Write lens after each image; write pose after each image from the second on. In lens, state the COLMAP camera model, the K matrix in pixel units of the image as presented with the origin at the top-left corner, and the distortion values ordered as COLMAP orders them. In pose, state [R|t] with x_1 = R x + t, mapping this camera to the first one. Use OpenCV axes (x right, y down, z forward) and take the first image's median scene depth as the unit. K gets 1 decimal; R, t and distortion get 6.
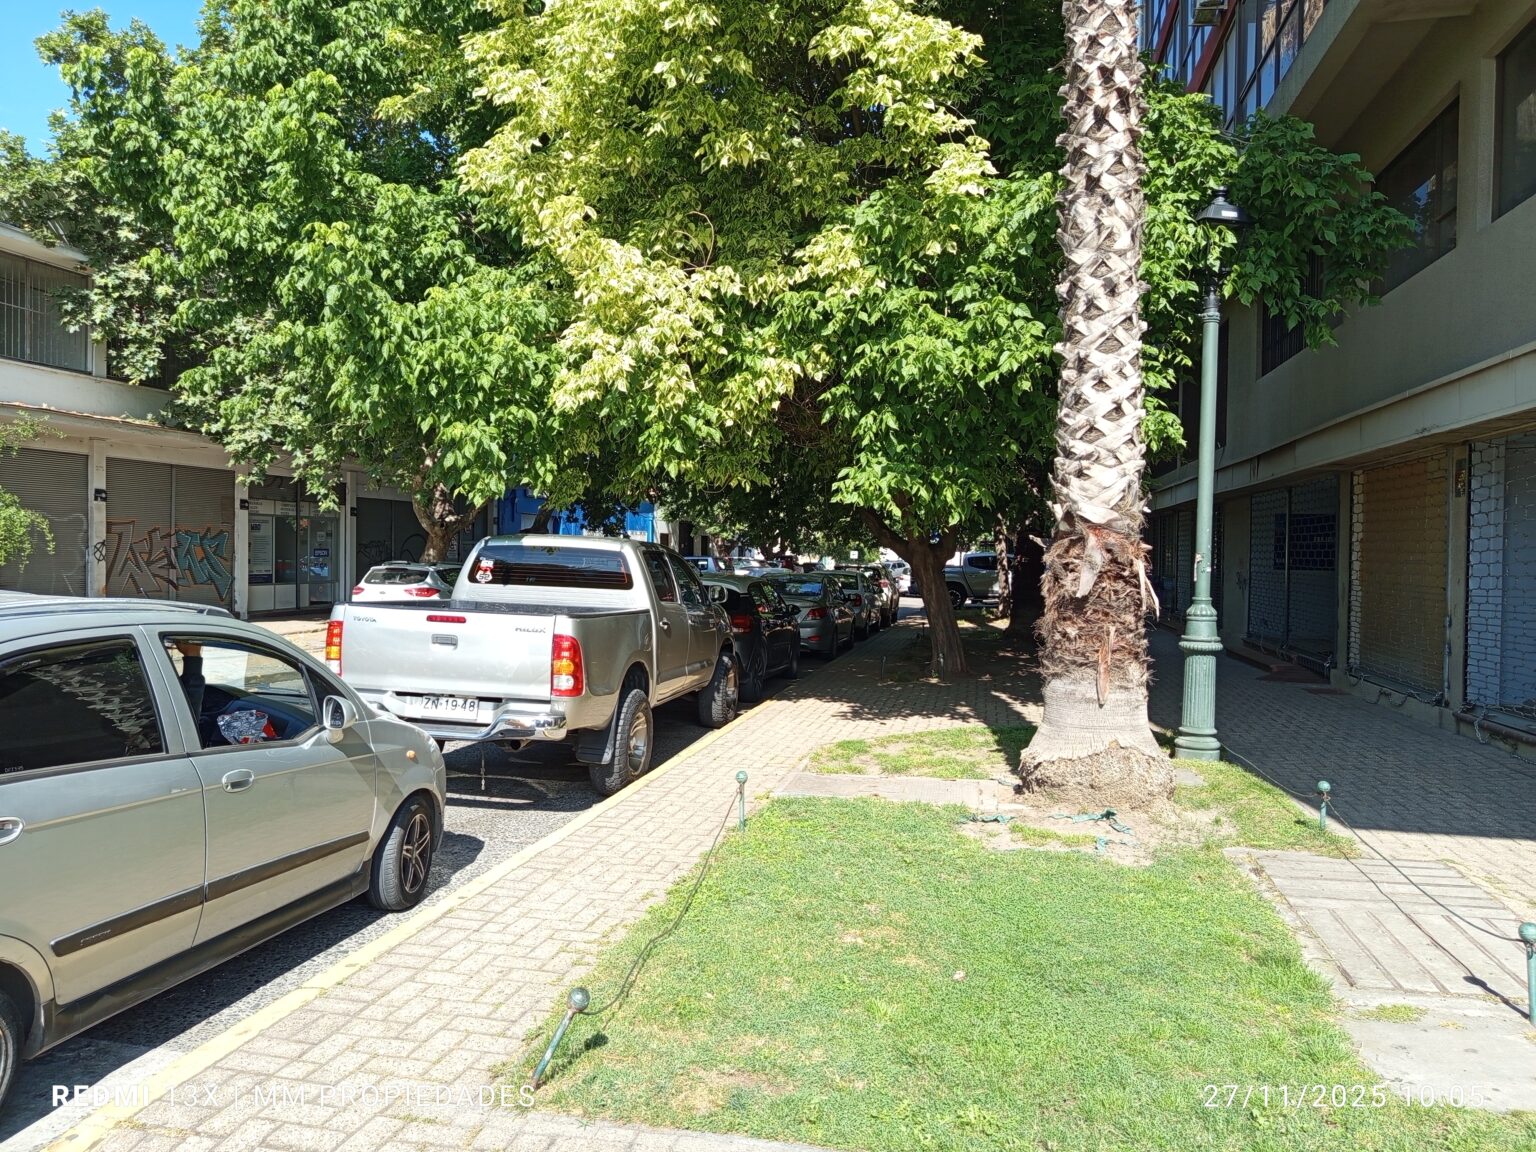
lens RADIAL K [[1086.5, 0, 768.0], [0, 1086.5, 576.0], [0, 0, 1]] dist [-0.000920, -0.000570]
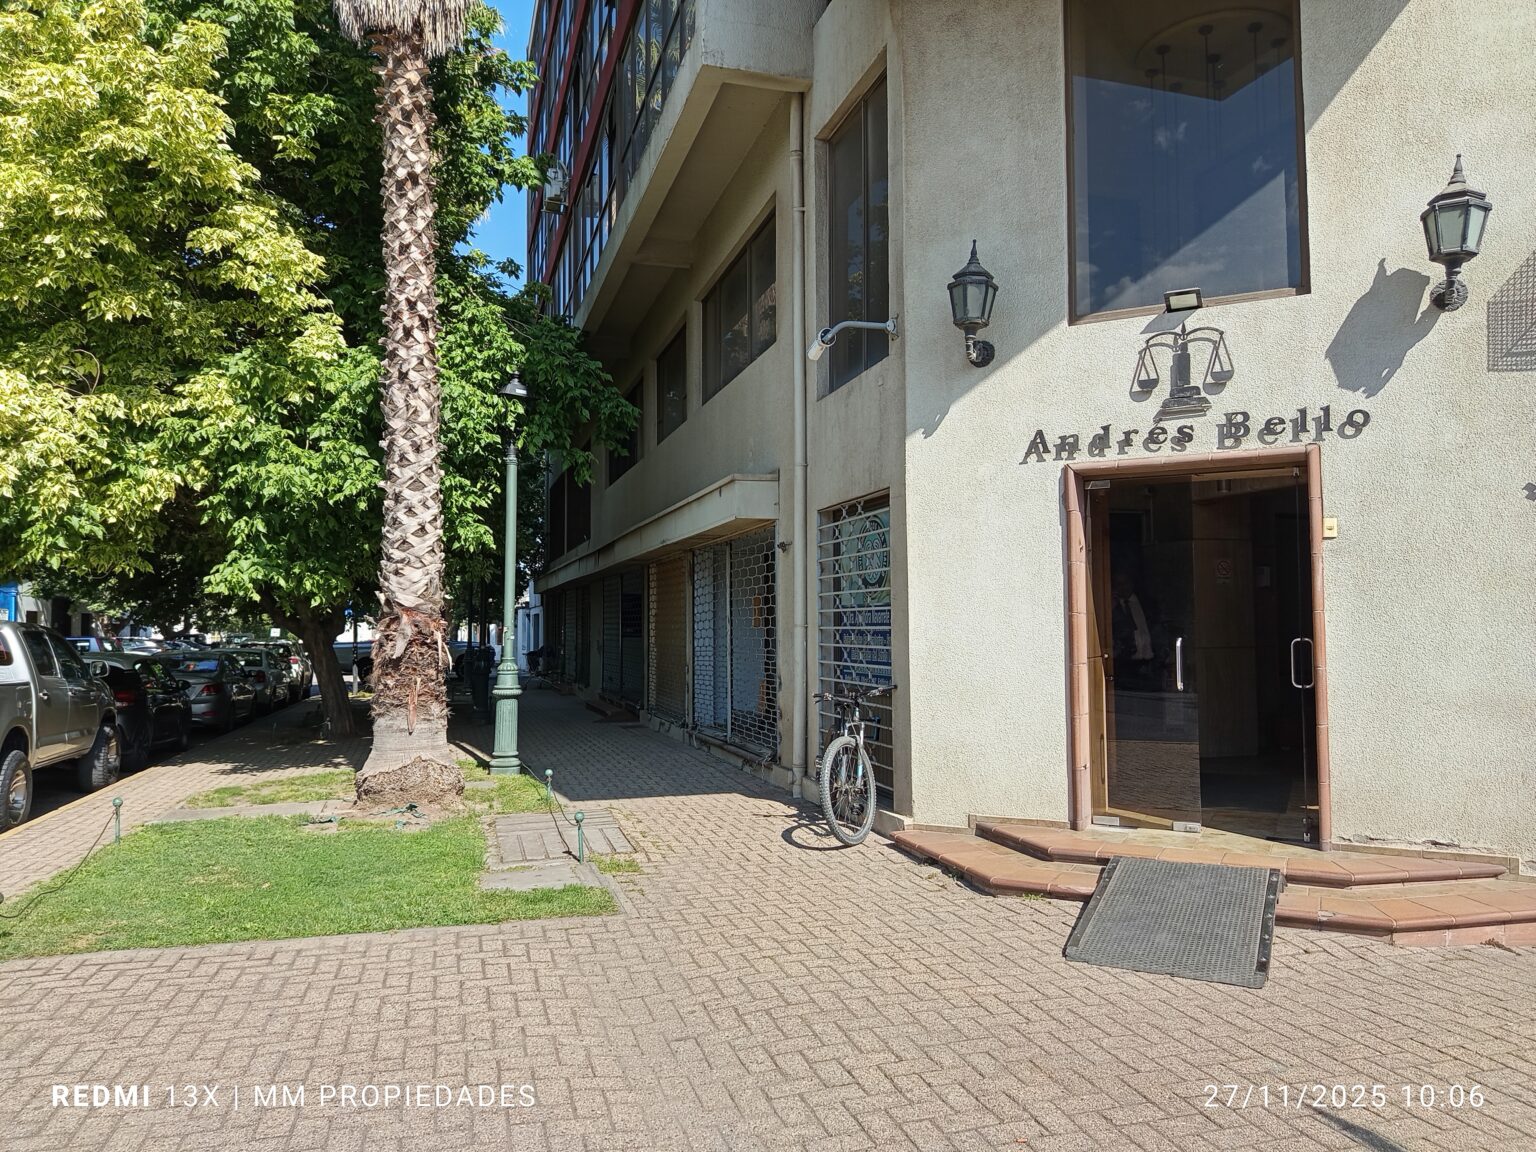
lens RADIAL K [[1089.6, 0, 768.0], [0, 1089.6, 576.0], [0, 0, 1]] dist [0.065456, -0.091474]
pose [[0.879592, 0.008438, 0.475655, 0.023807], [0.023902, 0.997796, -0.061899, 0.009998], [-0.475129, 0.065815, 0.877451, -0.417216]]
